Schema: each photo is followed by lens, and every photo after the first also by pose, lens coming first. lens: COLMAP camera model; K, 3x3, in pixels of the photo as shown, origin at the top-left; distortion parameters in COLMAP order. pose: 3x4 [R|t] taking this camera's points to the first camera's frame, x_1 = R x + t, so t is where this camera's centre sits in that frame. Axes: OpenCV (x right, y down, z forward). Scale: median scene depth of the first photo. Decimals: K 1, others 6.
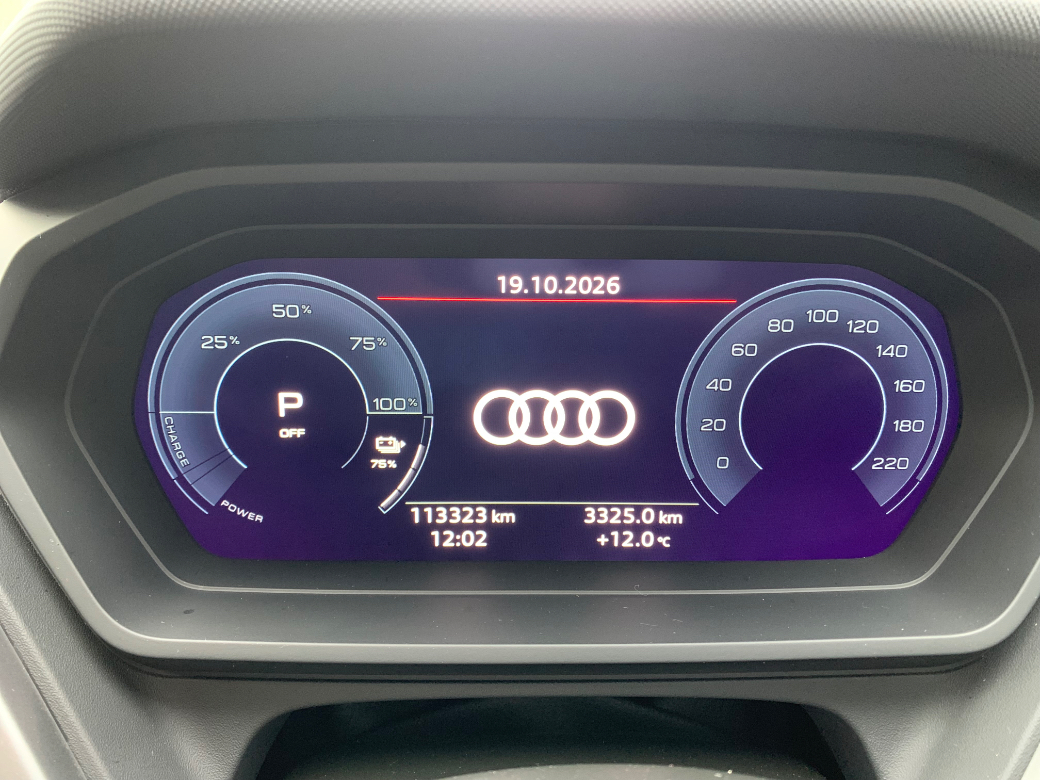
lens RADIAL K [[785.9, 0, 518.8], [0, 785.9, 389.2], [0, 0, 1]] dist [0.013591, -0.021348]
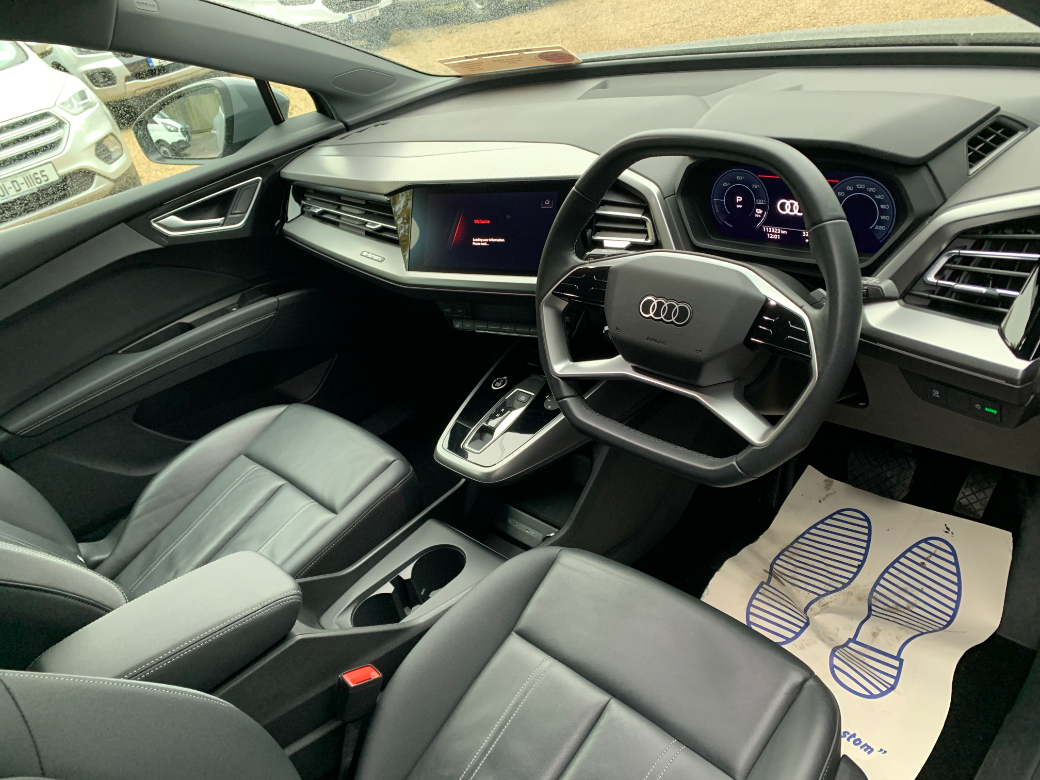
lens RADIAL K [[785.9, 0, 515.8], [0, 785.9, 392.8], [0, 0, 1]] dist [0.013591, -0.021348]
pose [[0.679193, 0.244594, -0.692005, 2.116994], [-0.046128, 0.955199, 0.292348, -0.173798], [0.732509, -0.166640, 0.660047, -2.918946]]
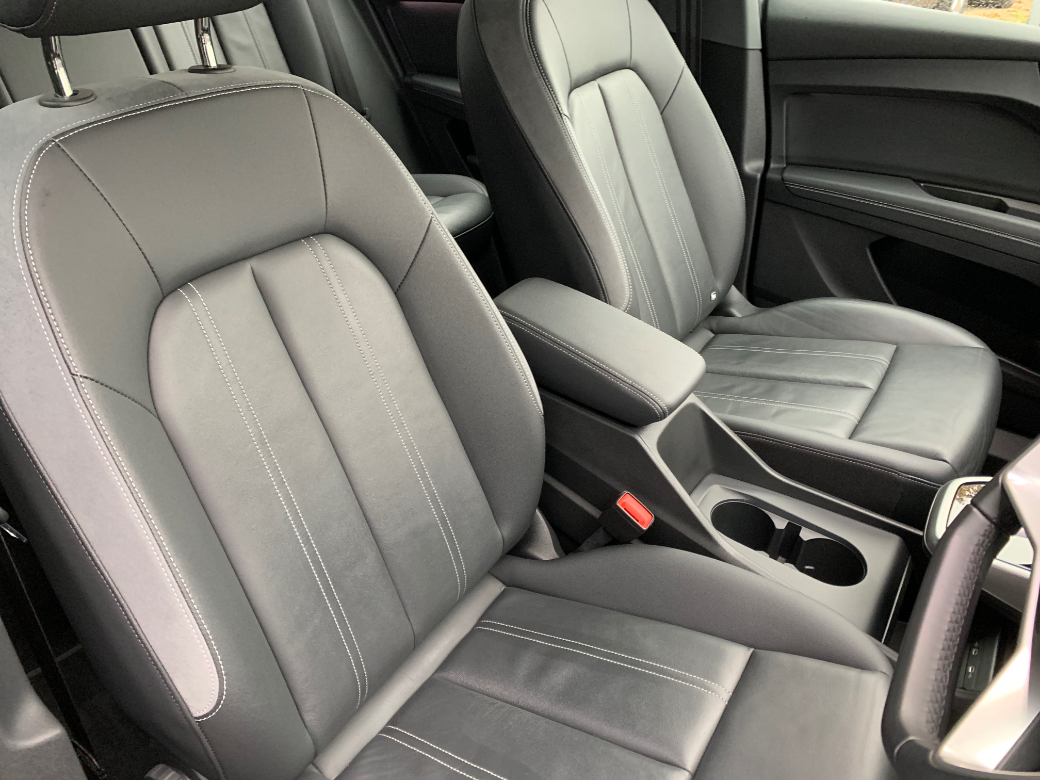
lens RADIAL K [[785.9, 0, 514.5], [0, 785.9, 392.3], [0, 0, 1]] dist [0.013591, -0.021348]
pose [[-0.569385, 0.439266, -0.694871, 1.999414], [-0.320924, 0.659426, 0.679828, -0.499713], [0.756842, 0.610084, -0.234496, -0.907332]]
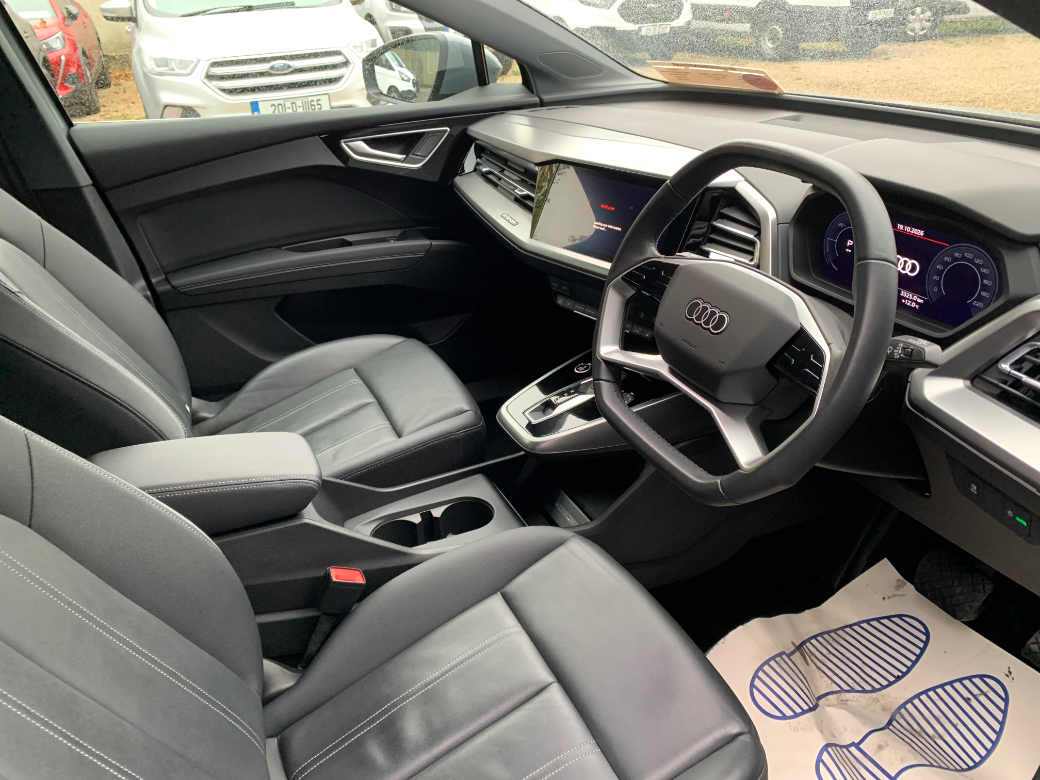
lens RADIAL K [[785.9, 0, 526.4], [0, 785.9, 384.7], [0, 0, 1]] dist [0.013591, -0.021348]
pose [[0.412533, 0.393750, -0.821448, 2.680735], [-0.274409, 0.913584, 0.300106, -0.077041], [0.868629, 0.101609, 0.484932, -2.397702]]
